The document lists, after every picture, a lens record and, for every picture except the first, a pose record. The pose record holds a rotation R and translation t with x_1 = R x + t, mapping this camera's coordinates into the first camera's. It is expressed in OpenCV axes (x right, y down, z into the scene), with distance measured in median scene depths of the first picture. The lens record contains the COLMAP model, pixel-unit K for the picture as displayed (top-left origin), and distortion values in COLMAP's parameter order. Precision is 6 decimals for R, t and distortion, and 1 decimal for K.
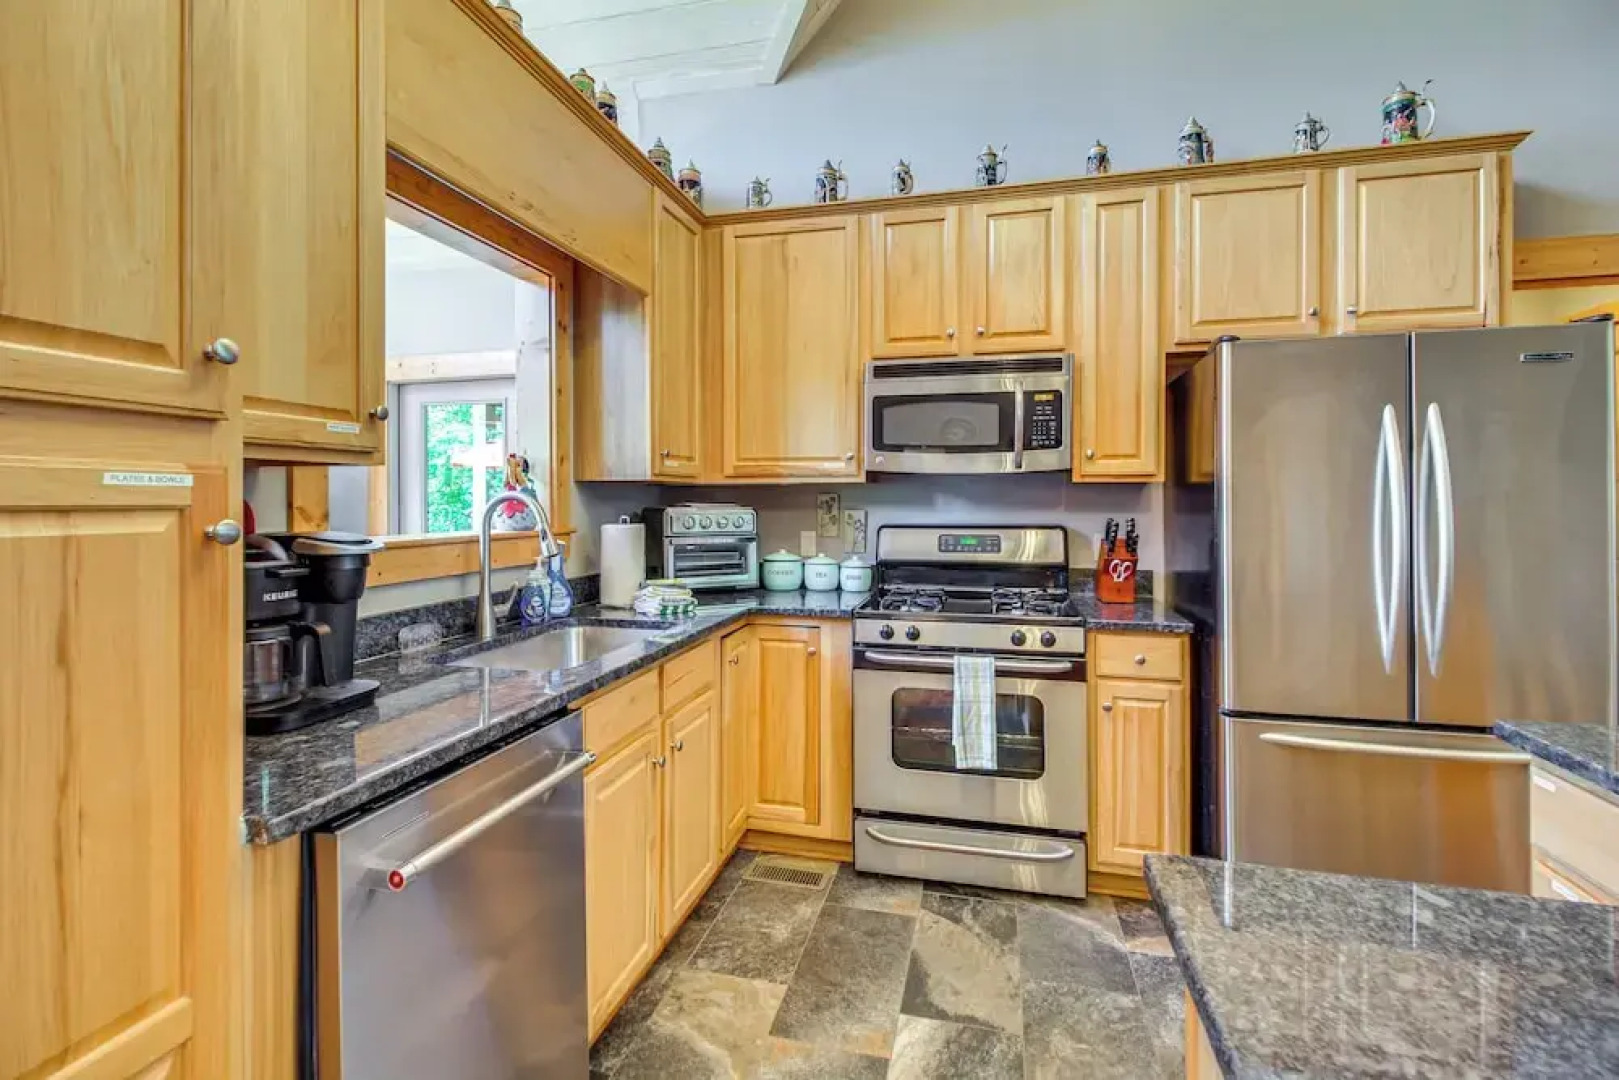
lens RADIAL K [[744.2, 0, 803.2], [0, 744.2, 502.5], [0, 0, 1]] dist [0.043659, -0.037890]
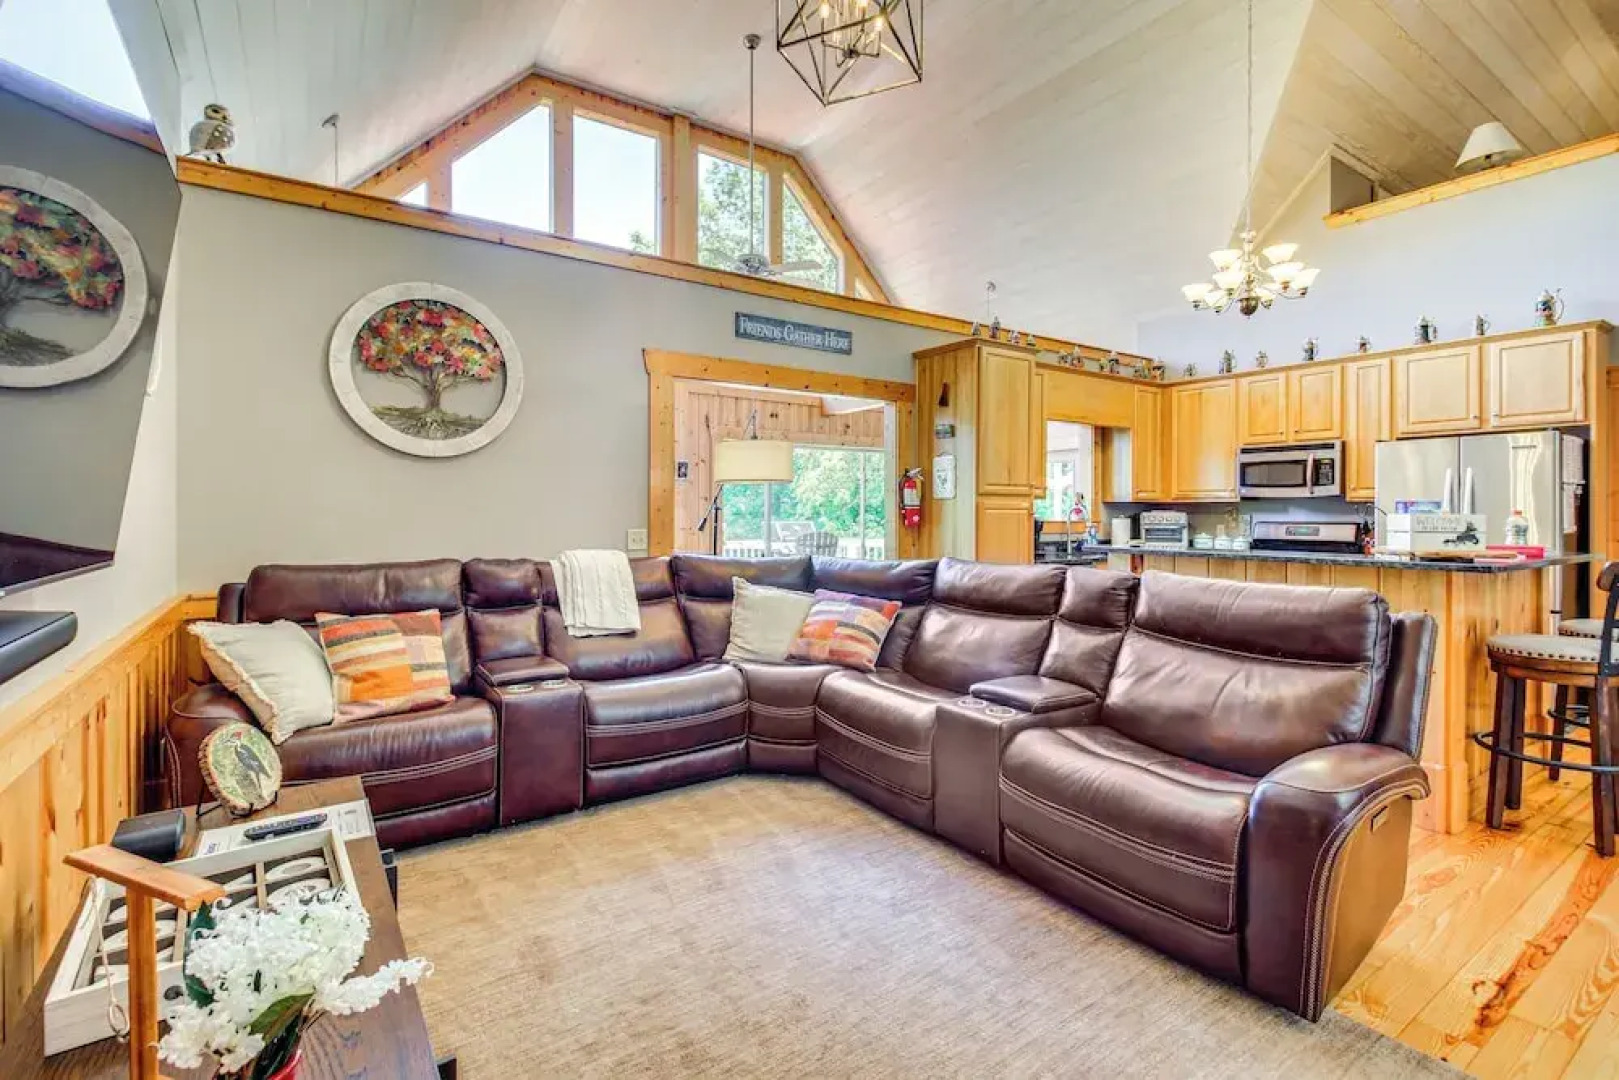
lens RADIAL K [[744.2, 0, 803.2], [0, 744.2, 502.5], [0, 0, 1]] dist [0.043659, -0.037890]
pose [[0.749554, -0.005563, -0.661919, 0.601206], [-0.005840, 0.999870, -0.015016, 0.017289], [0.661917, 0.015121, 0.749425, -1.537860]]
